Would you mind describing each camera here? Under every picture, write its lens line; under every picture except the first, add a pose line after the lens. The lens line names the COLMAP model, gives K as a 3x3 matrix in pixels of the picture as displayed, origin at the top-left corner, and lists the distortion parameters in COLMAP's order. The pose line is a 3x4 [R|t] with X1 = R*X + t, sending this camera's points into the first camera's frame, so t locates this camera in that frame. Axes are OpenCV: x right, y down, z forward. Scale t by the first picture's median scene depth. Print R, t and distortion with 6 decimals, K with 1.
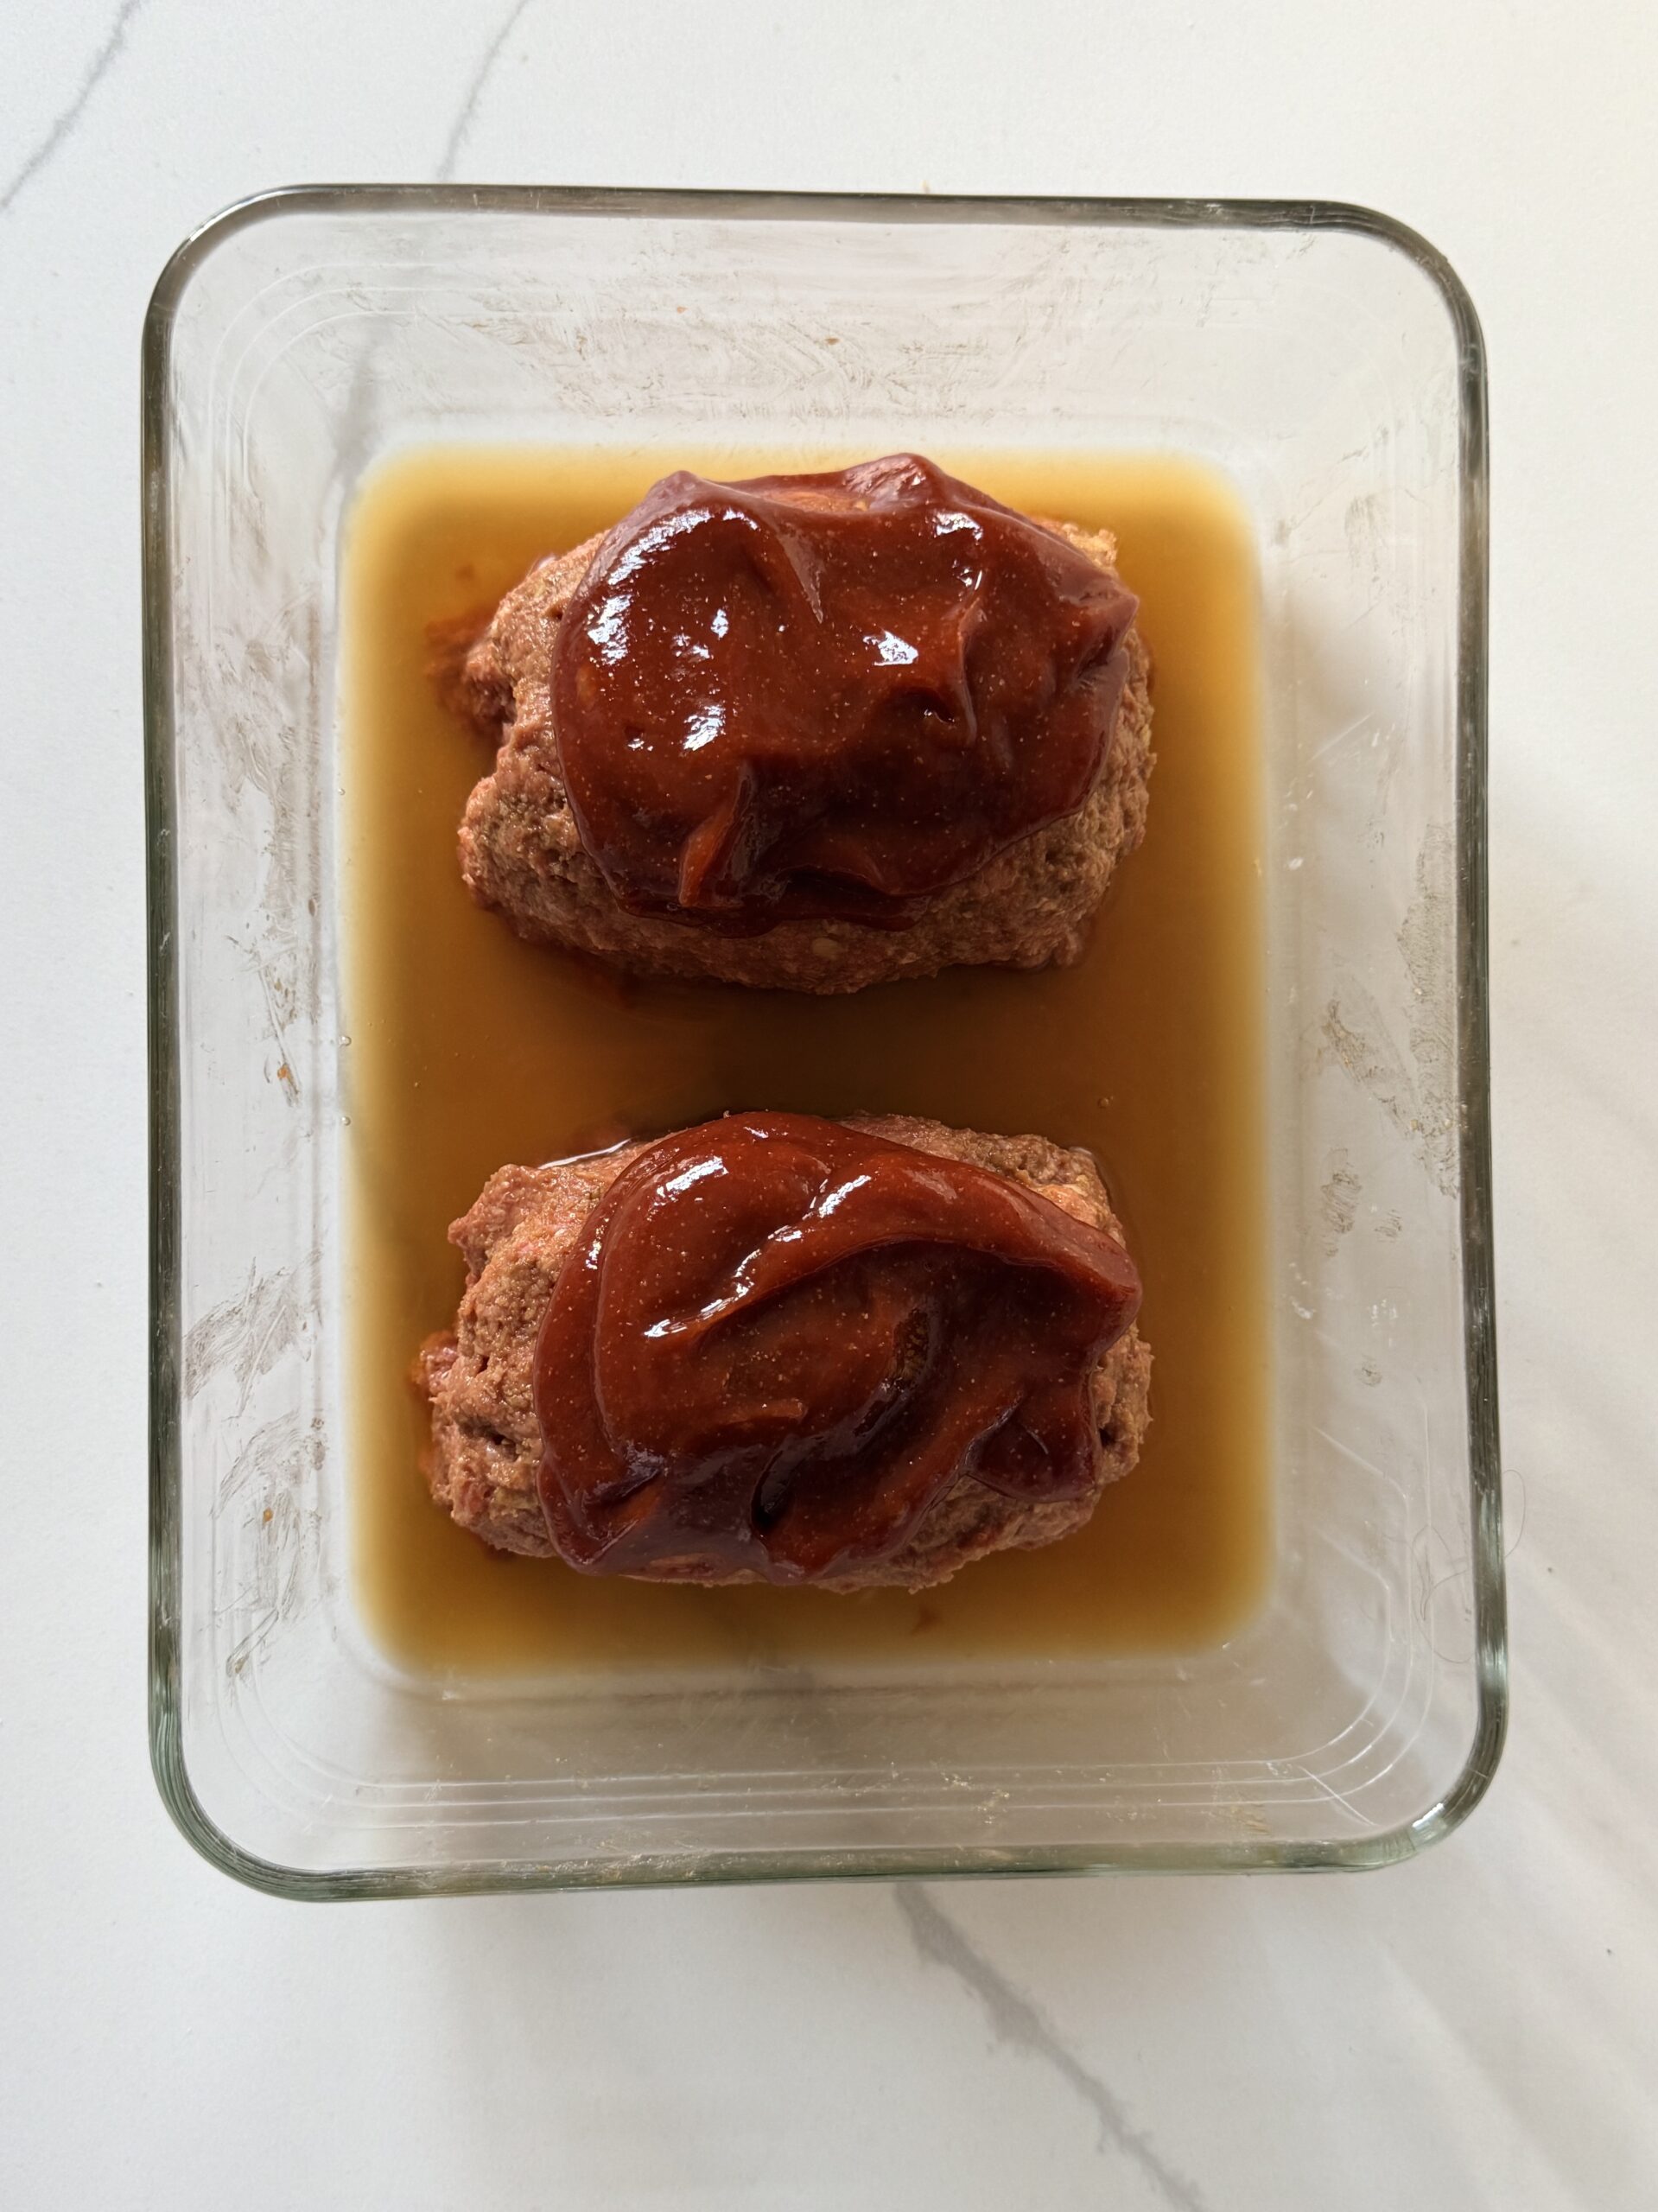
lens RADIAL K [[2223.5, 0, 835.9], [0, 2223.5, 1140.6], [0, 0, 1]] dist [0.054372, 0.004322]
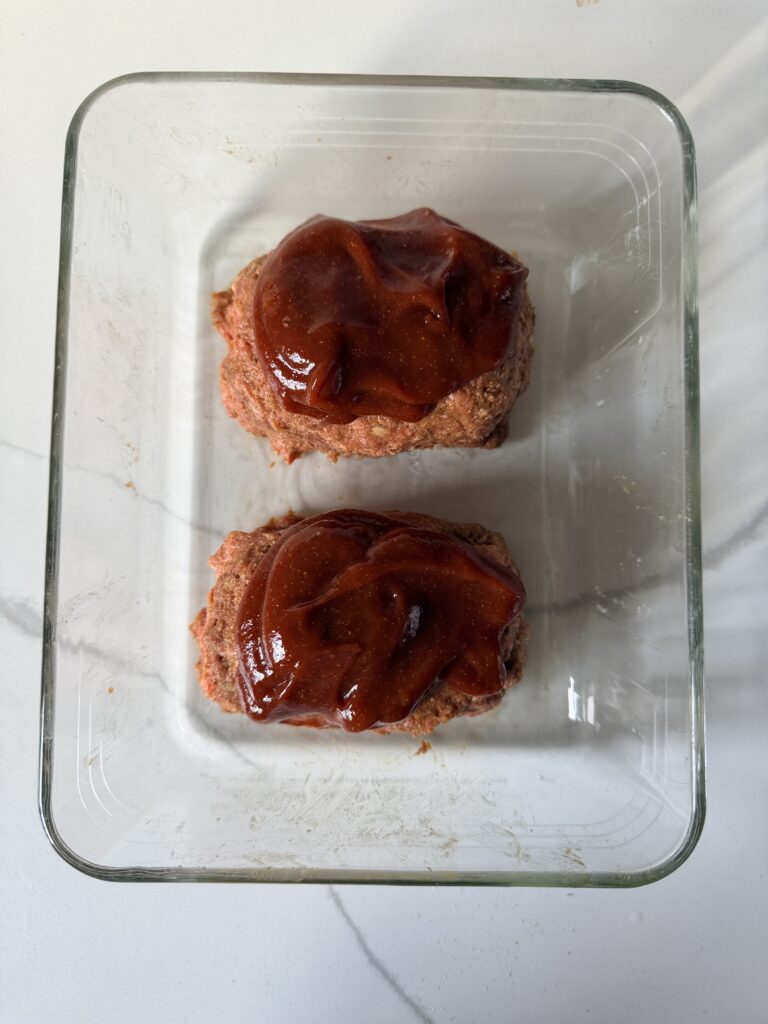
lens RADIAL K [[727.9, 0, 384.0], [0, 727.9, 512.0], [0, 0, 1]] dist [-0.000183, -0.001413]
pose [[0.997827, 0.022499, -0.061929, 0.046349], [-0.025866, 0.998199, -0.054118, 0.029015], [0.060600, 0.055603, 0.996612, 0.315499]]
